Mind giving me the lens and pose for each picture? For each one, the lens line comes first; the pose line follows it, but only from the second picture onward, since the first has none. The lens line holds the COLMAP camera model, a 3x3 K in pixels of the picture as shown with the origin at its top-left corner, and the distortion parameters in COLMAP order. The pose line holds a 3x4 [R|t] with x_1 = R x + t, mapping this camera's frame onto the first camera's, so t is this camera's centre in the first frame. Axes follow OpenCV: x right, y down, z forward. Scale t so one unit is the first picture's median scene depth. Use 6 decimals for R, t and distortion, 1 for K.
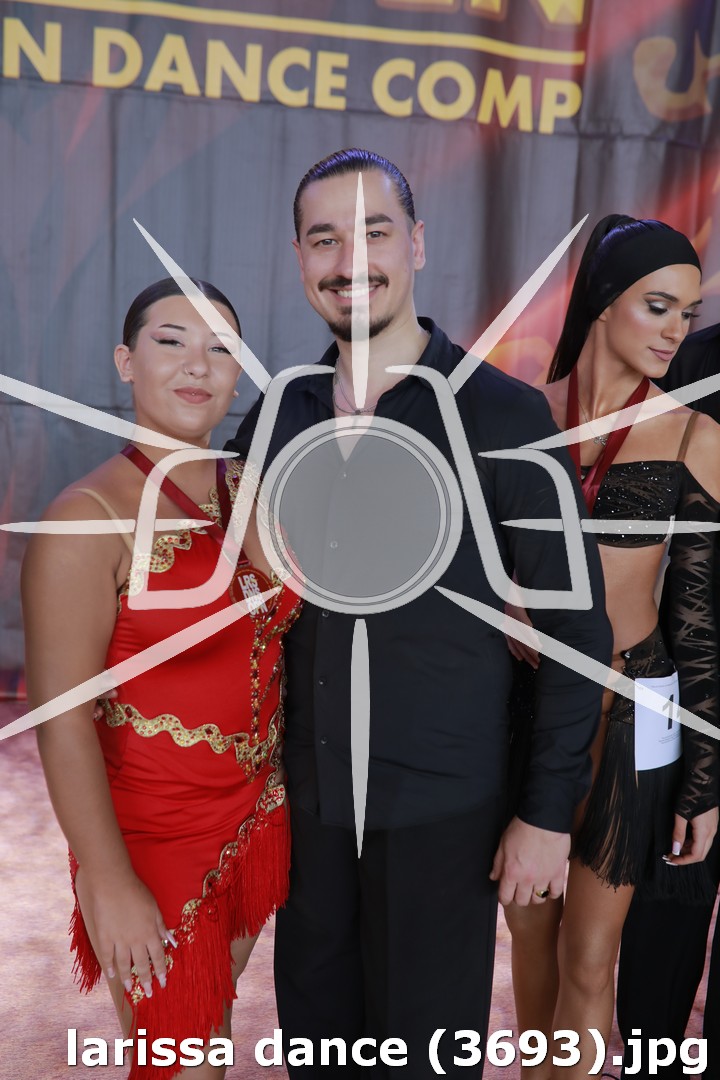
lens RADIAL K [[1040.4, 0, 366.2], [0, 1040.4, 539.3], [0, 0, 1]] dist [-0.016076, 0.000000]
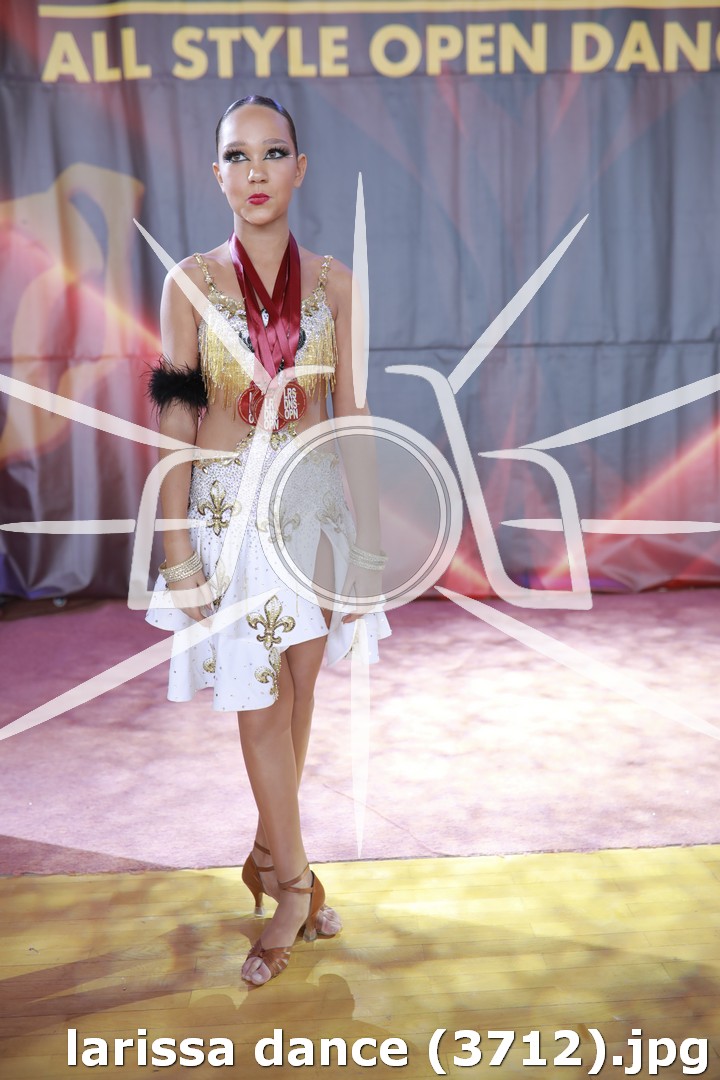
lens RADIAL K [[1040.4, 0, 358.2], [0, 1040.4, 540.9], [0, 0, 1]] dist [-0.016076, 0.000000]
pose [[0.991342, -0.074497, -0.108123, -0.407336], [0.073070, 0.997180, -0.017109, 0.099464], [0.109093, 0.009060, 0.993990, -0.201909]]
